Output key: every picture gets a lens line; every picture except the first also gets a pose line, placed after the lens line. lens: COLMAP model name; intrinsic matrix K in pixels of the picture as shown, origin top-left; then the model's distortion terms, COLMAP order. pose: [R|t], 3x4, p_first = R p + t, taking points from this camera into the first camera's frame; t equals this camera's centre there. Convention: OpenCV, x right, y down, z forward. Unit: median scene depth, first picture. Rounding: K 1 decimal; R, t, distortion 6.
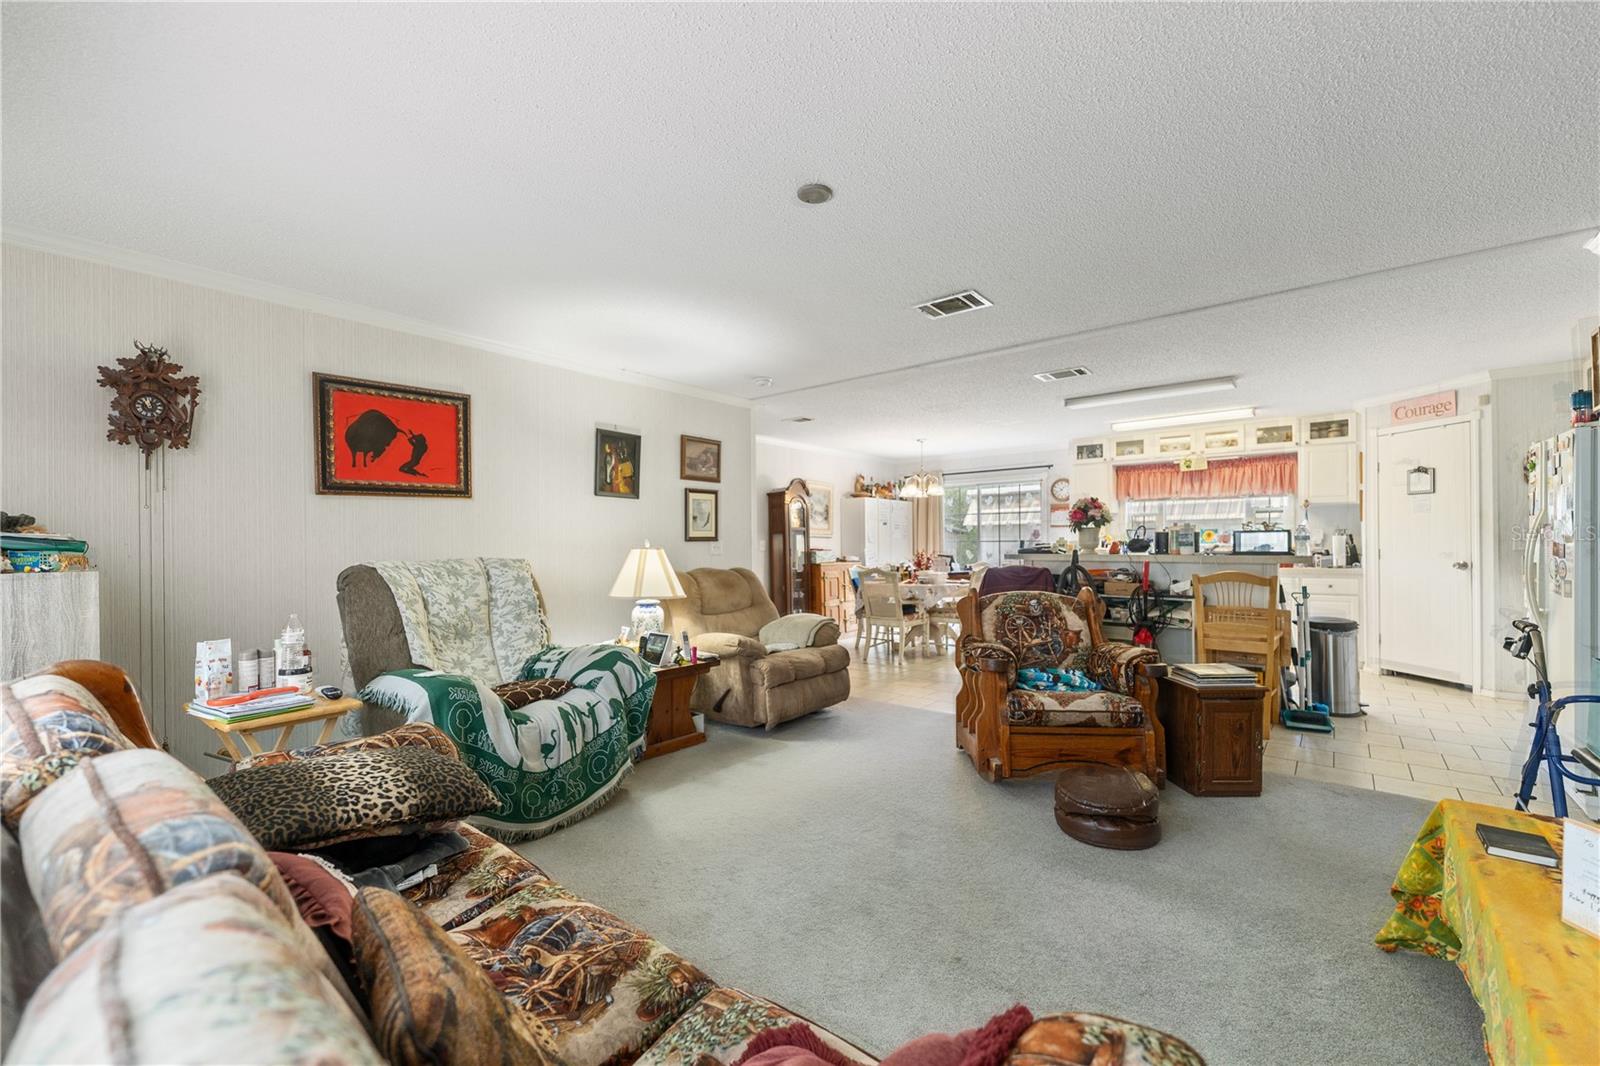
lens RADIAL K [[652.5, 0, 800.3], [0, 652.5, 543.5], [0, 0, 1]] dist [-0.001976, 0.000244]
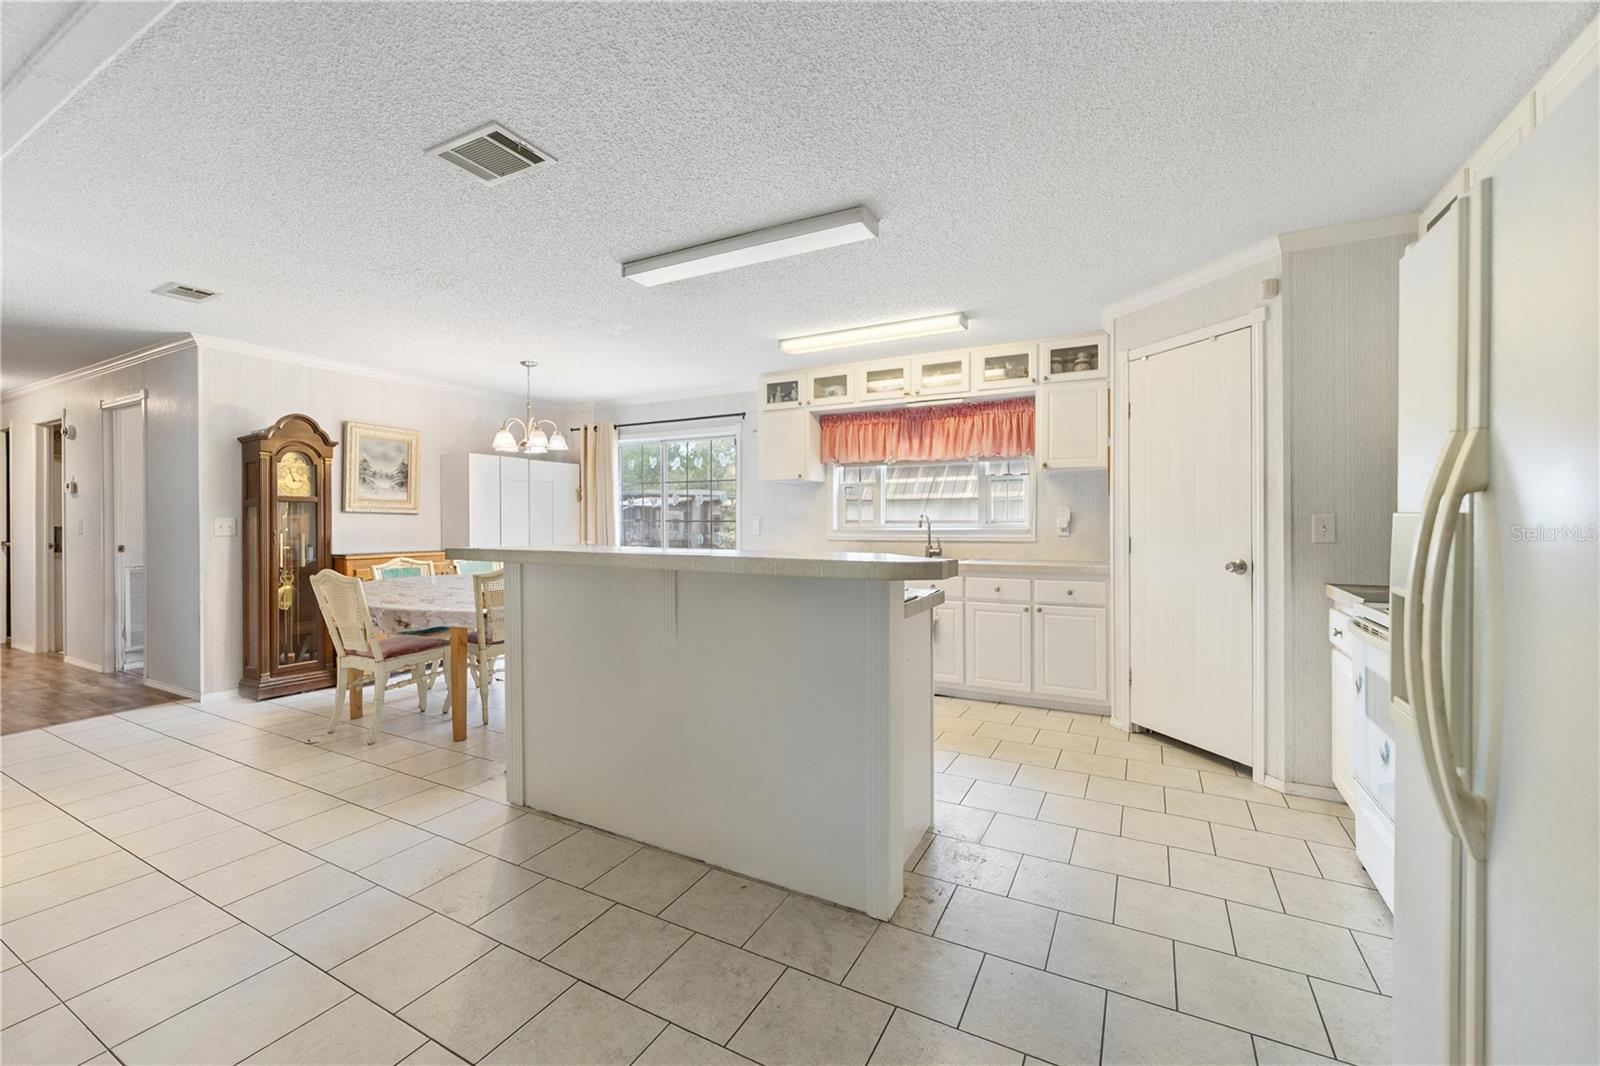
lens RADIAL K [[652.5, 0, 799.4], [0, 652.5, 523.1], [0, 0, 1]] dist [-0.001976, 0.000244]
pose [[0.981136, 0.006316, 0.193213, 0.387372], [-0.006288, 0.999980, -0.000756, -0.002599], [-0.193214, -0.000473, 0.981157, 0.376617]]
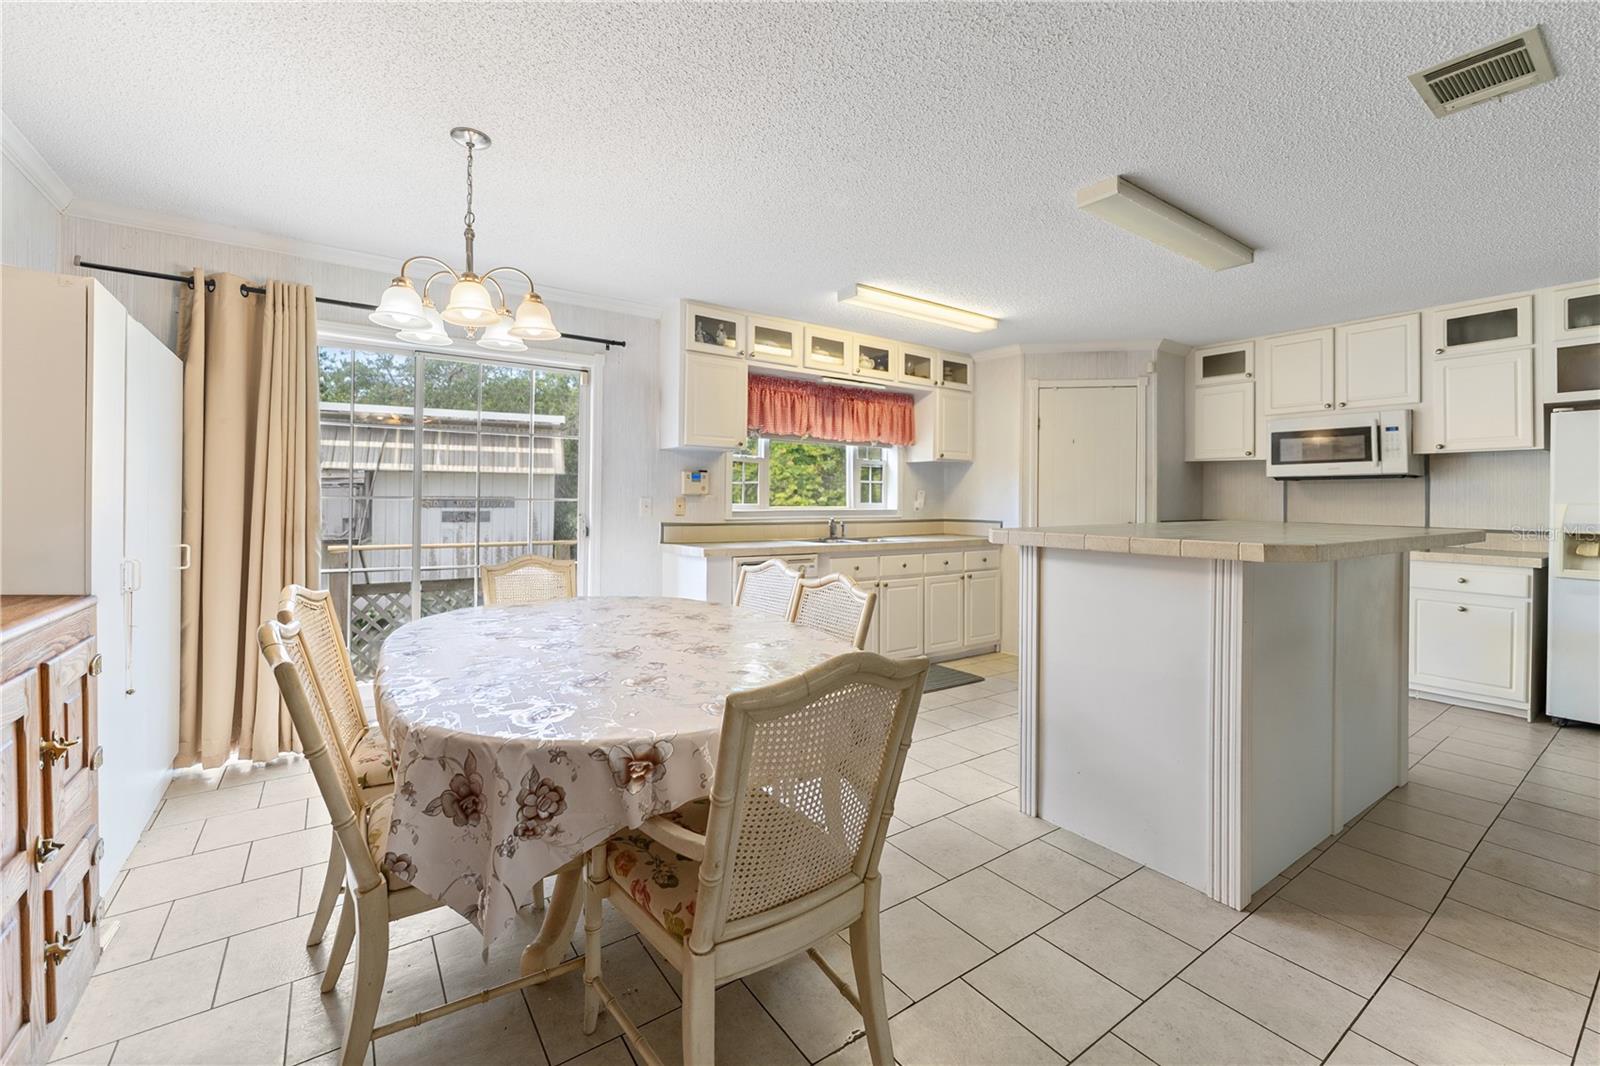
lens RADIAL K [[652.5, 0, 801.1], [0, 652.5, 499.7], [0, 0, 1]] dist [-0.001976, 0.000244]
pose [[0.263954, 0.010222, 0.964481, -0.045750], [-0.003880, 0.999947, -0.009536, -0.002517], [-0.964527, -0.001225, 0.263980, 0.935603]]
